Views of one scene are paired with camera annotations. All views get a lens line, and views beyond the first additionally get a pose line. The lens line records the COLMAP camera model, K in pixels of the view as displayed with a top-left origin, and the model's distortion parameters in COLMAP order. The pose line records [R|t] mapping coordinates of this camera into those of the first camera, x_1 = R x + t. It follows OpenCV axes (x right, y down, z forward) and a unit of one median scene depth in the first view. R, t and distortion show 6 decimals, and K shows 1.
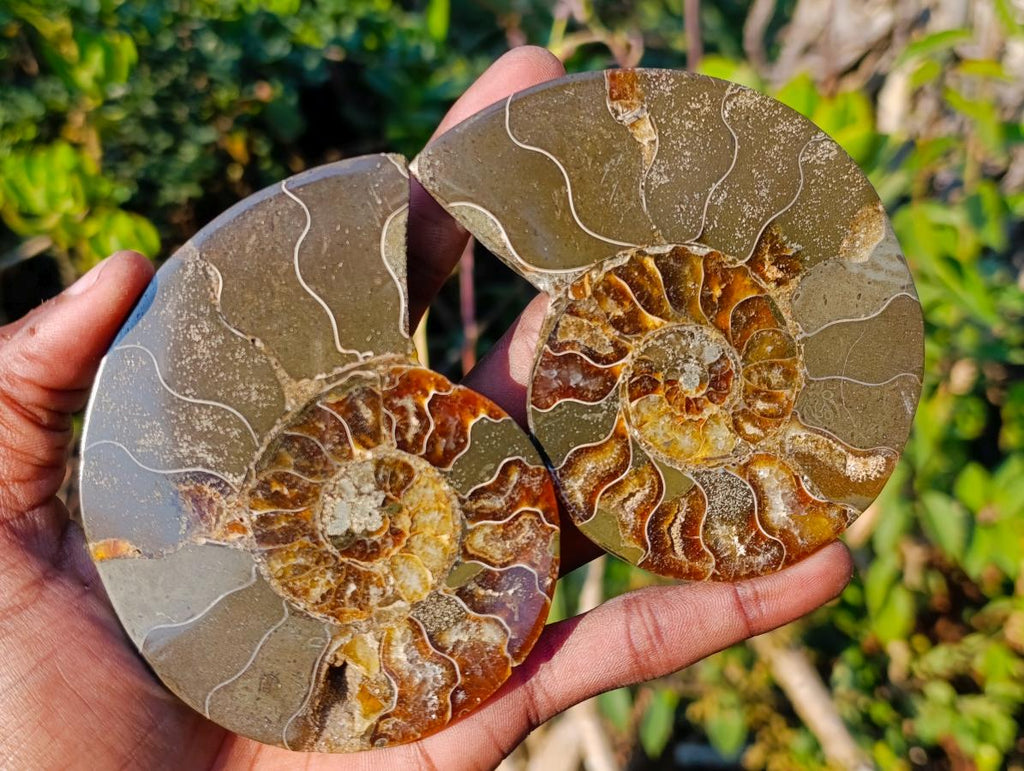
lens RADIAL K [[1638.4, 0, 518.6], [0, 1638.4, 380.0], [0, 0, 1]] dist [0.104927, 0.000000]
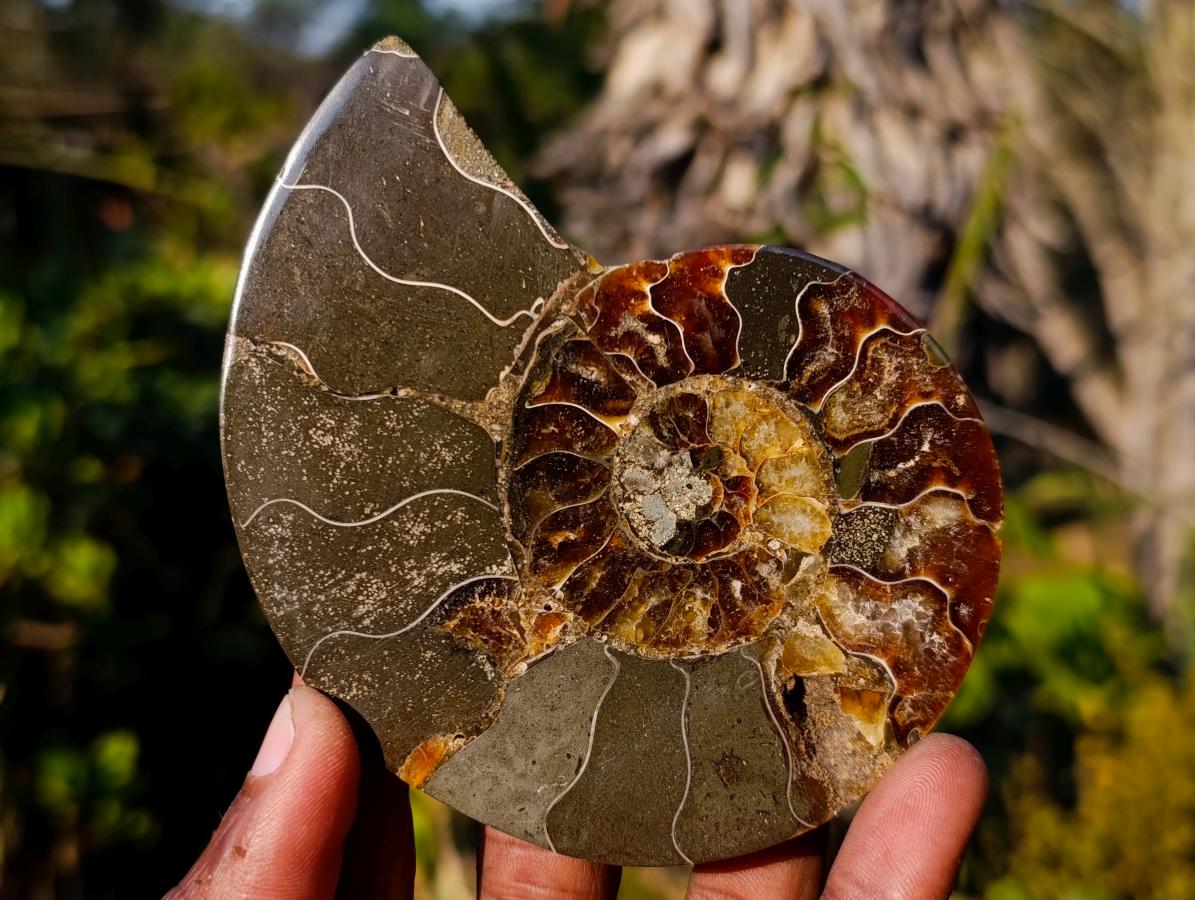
lens RADIAL K [[1911.9, 0, 576.8], [0, 1911.9, 468.7], [0, 0, 1]] dist [0.104927, 0.000000]
pose [[0.772568, -0.622588, -0.124593, -0.023607], [0.629354, 0.776847, 0.020571, 0.030827], [0.083983, -0.094305, 0.991995, 0.214004]]
